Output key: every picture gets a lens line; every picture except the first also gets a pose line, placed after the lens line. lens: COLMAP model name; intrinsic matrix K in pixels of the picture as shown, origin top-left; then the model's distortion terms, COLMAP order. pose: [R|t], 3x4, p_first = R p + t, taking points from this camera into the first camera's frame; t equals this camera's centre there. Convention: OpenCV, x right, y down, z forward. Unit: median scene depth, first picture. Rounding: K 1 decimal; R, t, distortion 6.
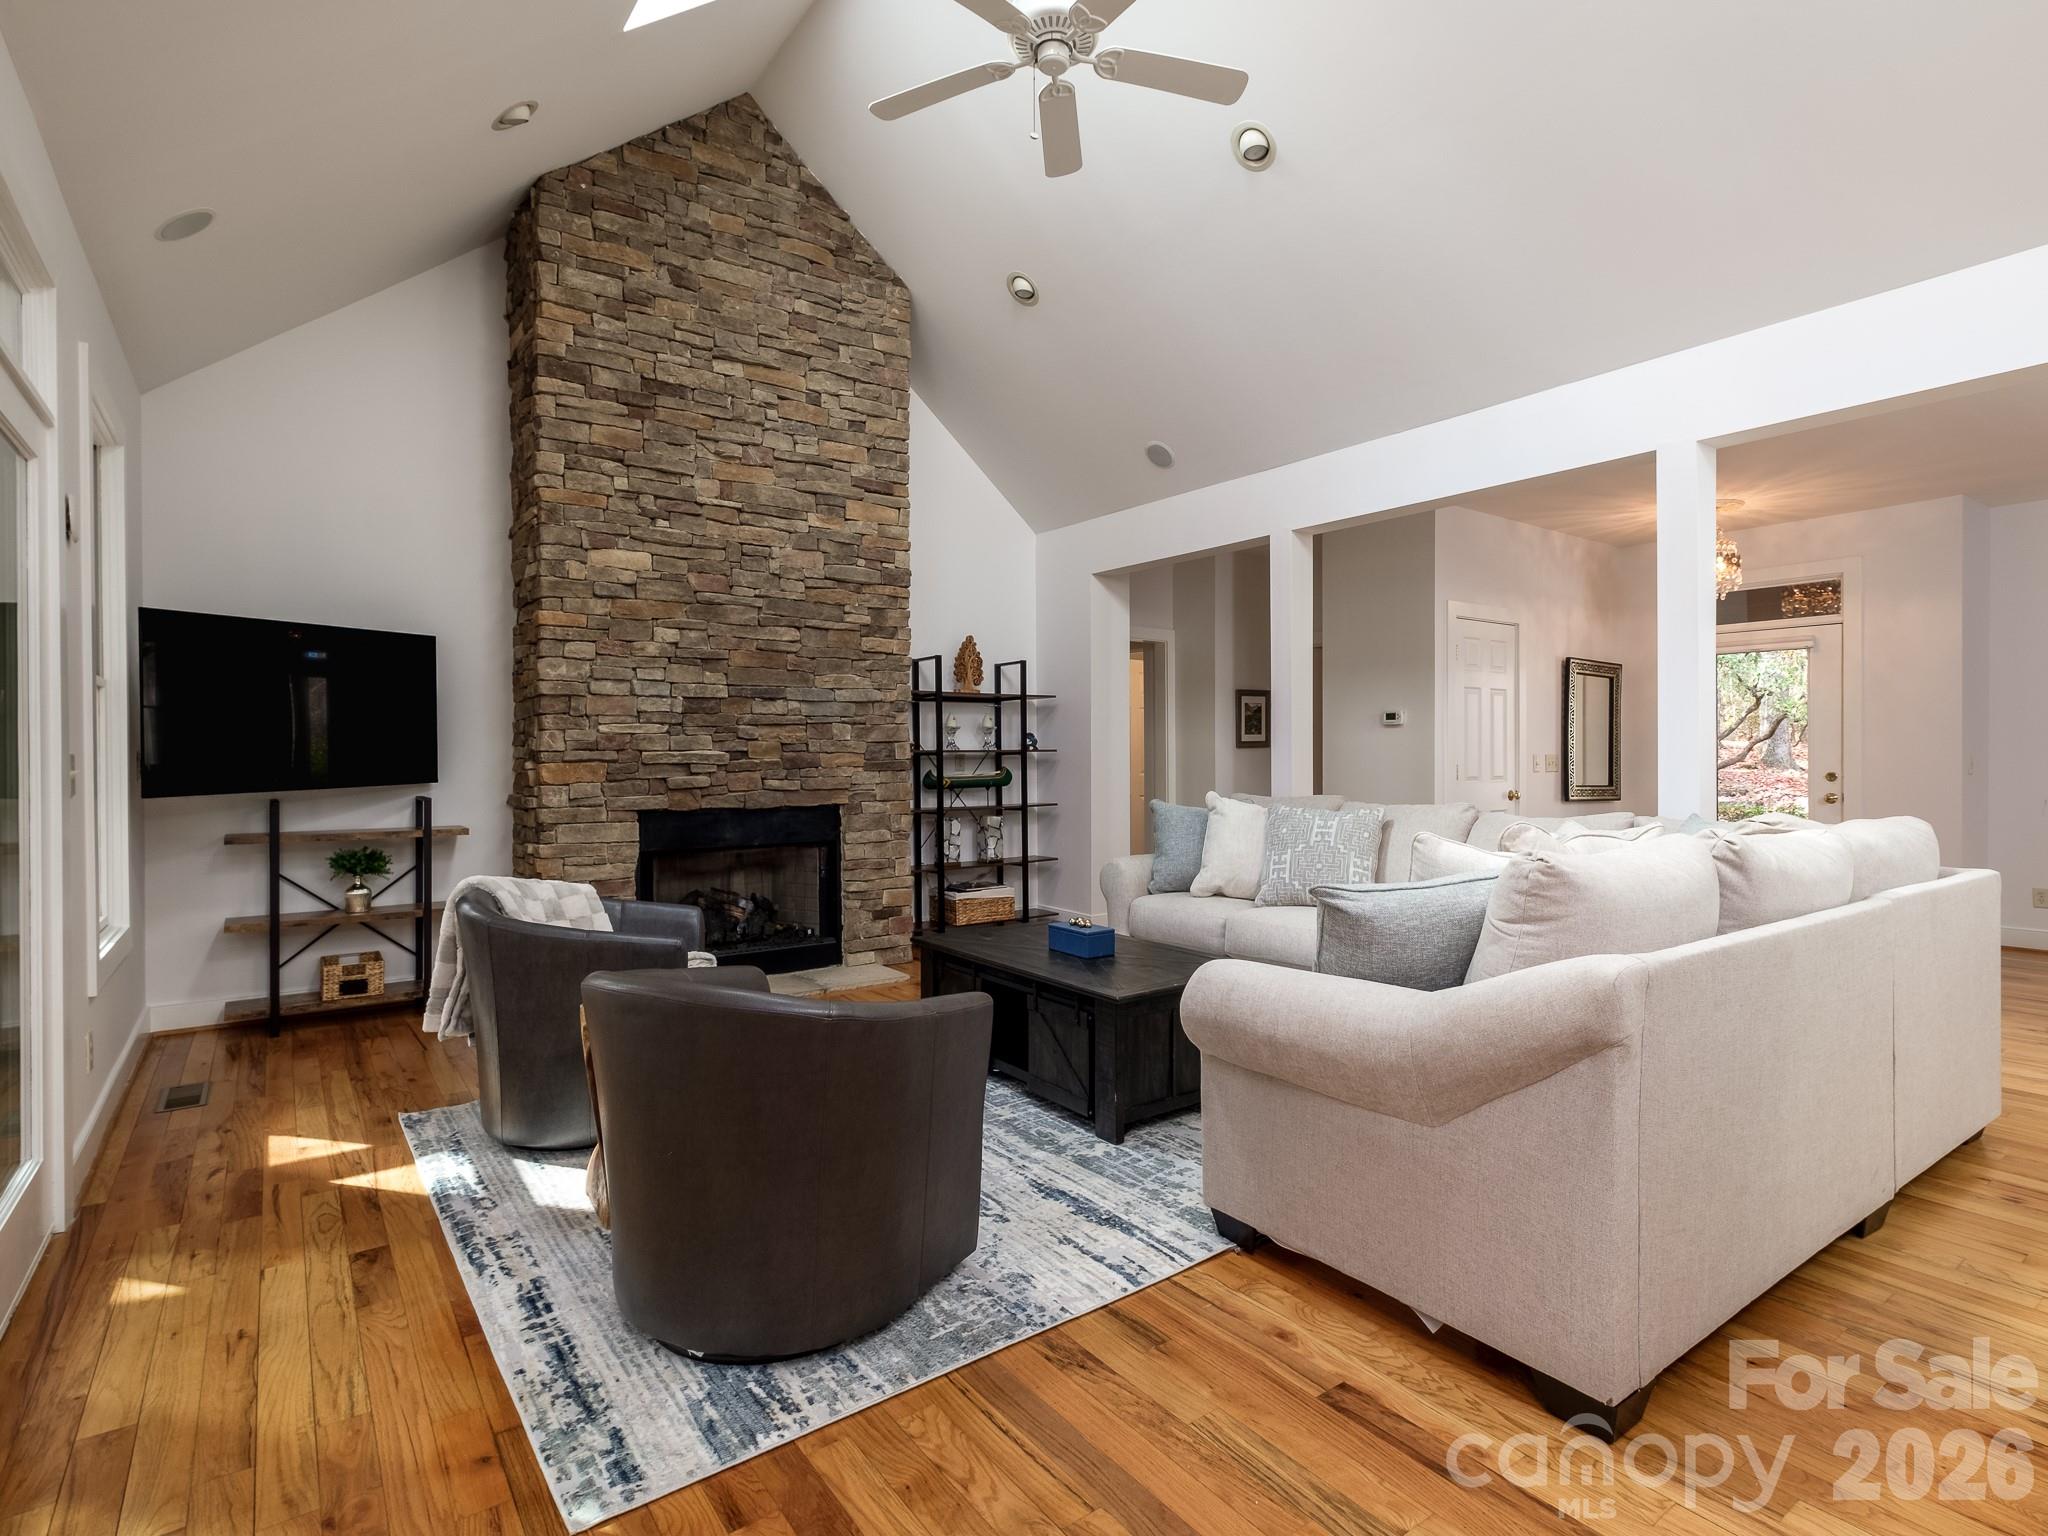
lens RADIAL K [[1028.5, 0, 1043.6], [0, 1028.5, 753.8], [0, 0, 1]] dist [0.016559, 0.000875]
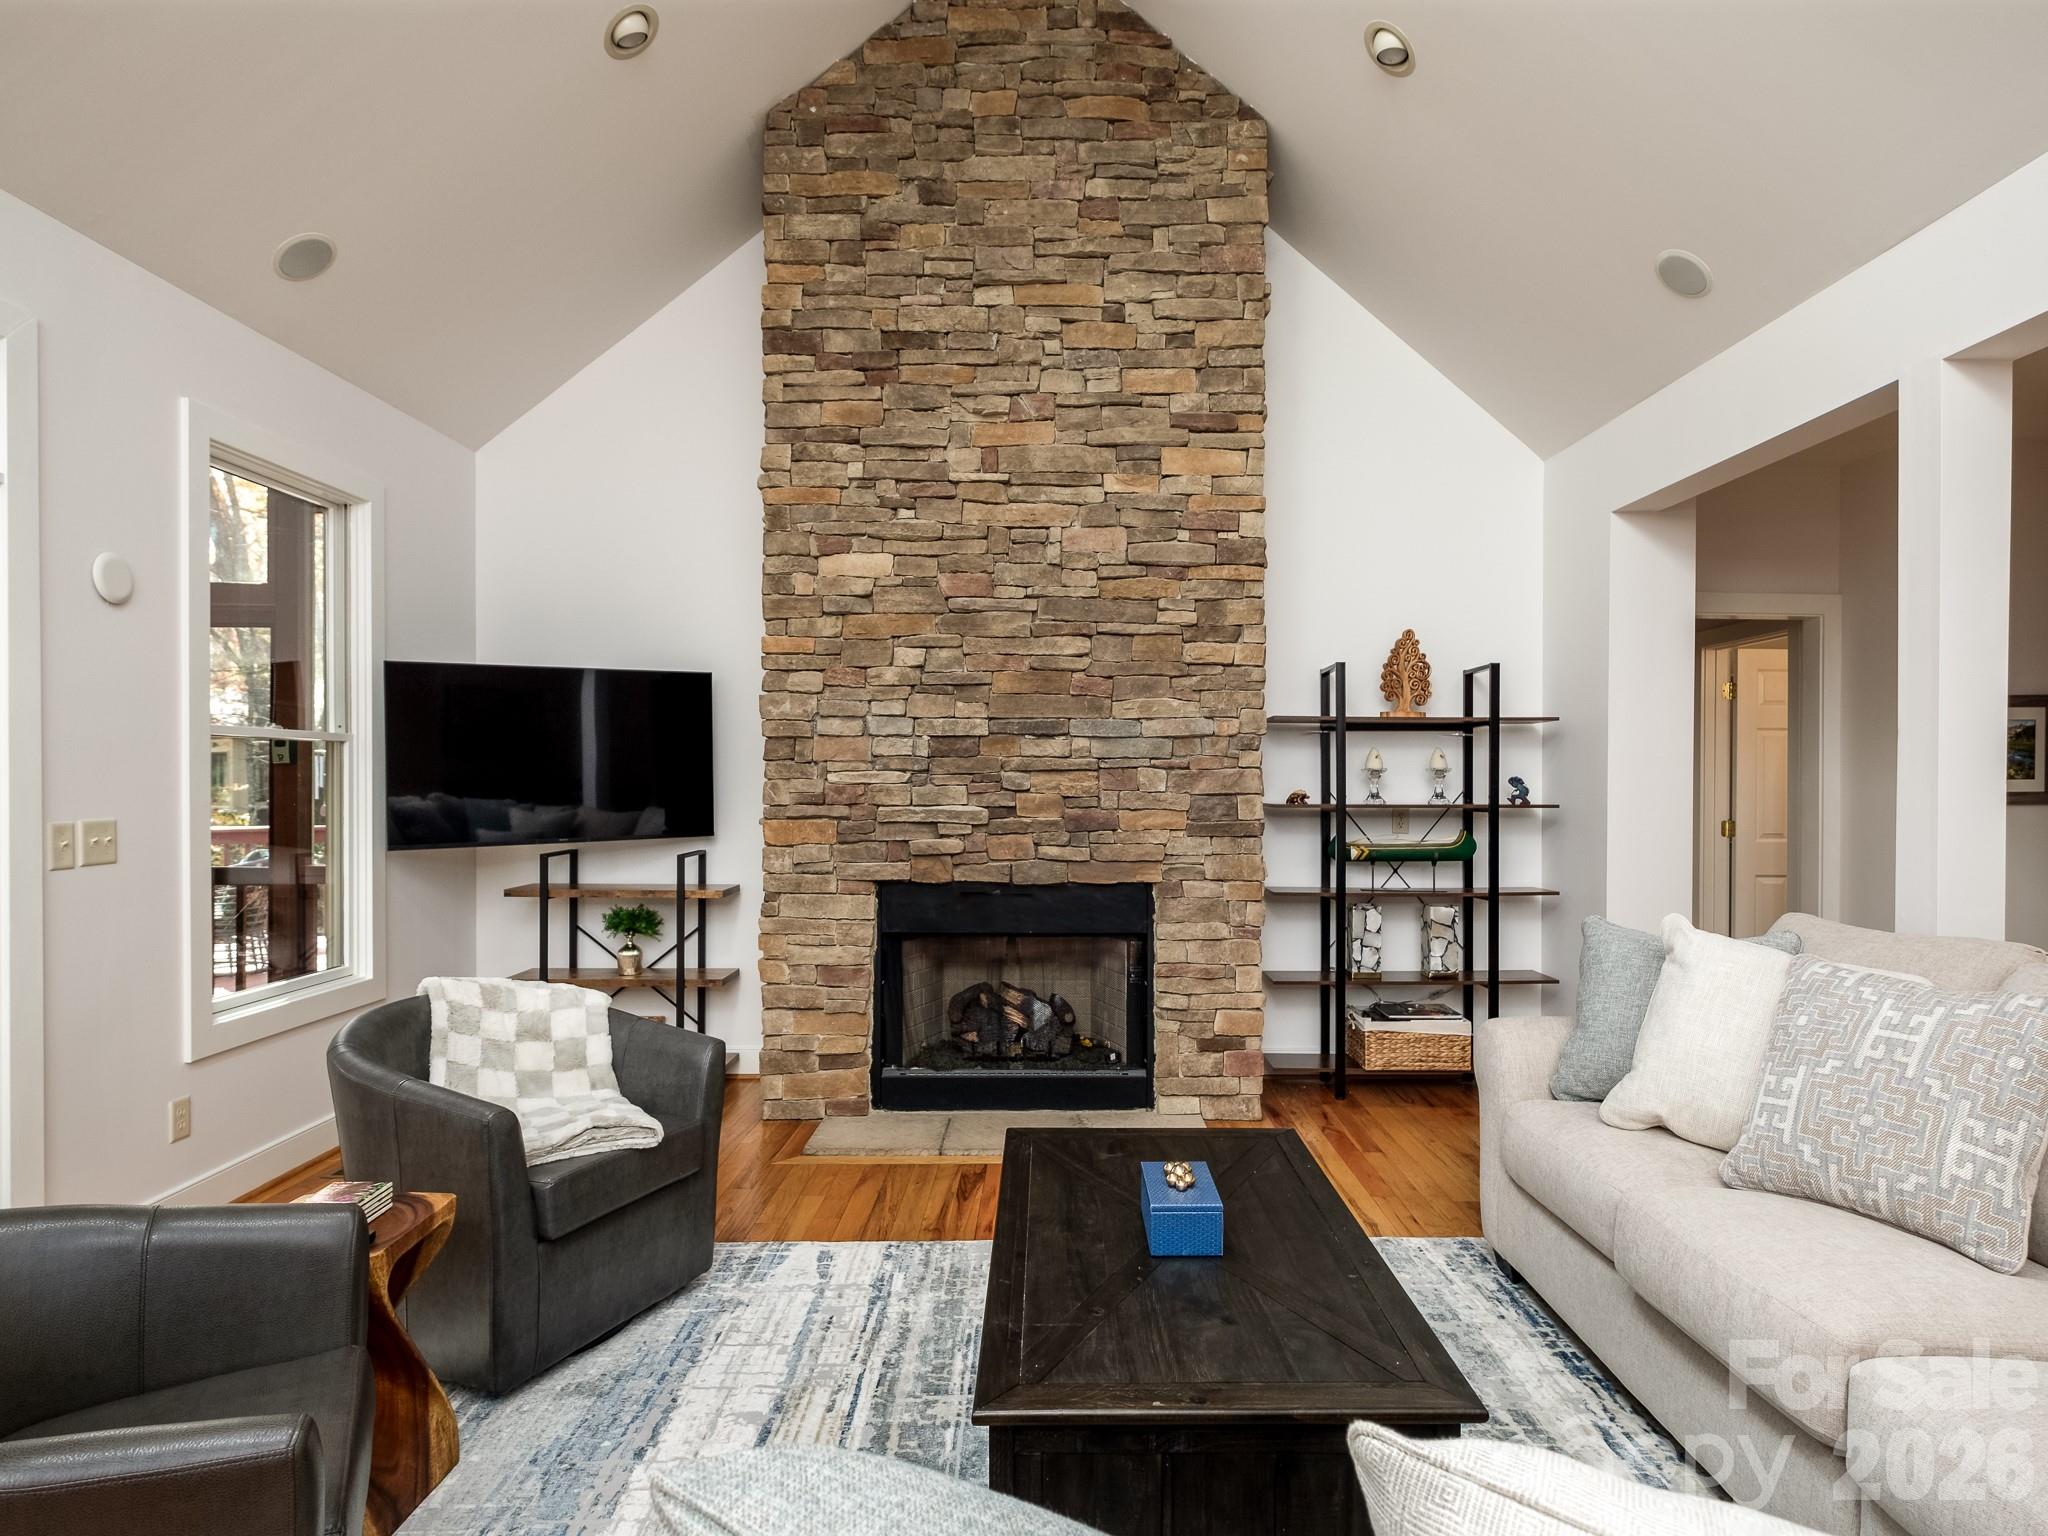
lens RADIAL K [[1169.6, 0, 1023.3], [0, 1169.6, 785.8], [0, 0, 1]] dist [0.009819, -0.001730]
pose [[0.812513, 0.010971, -0.582840, 0.209236], [-0.007427, 0.999937, 0.008468, -0.024705], [0.582895, -0.002552, 0.812543, 0.314926]]
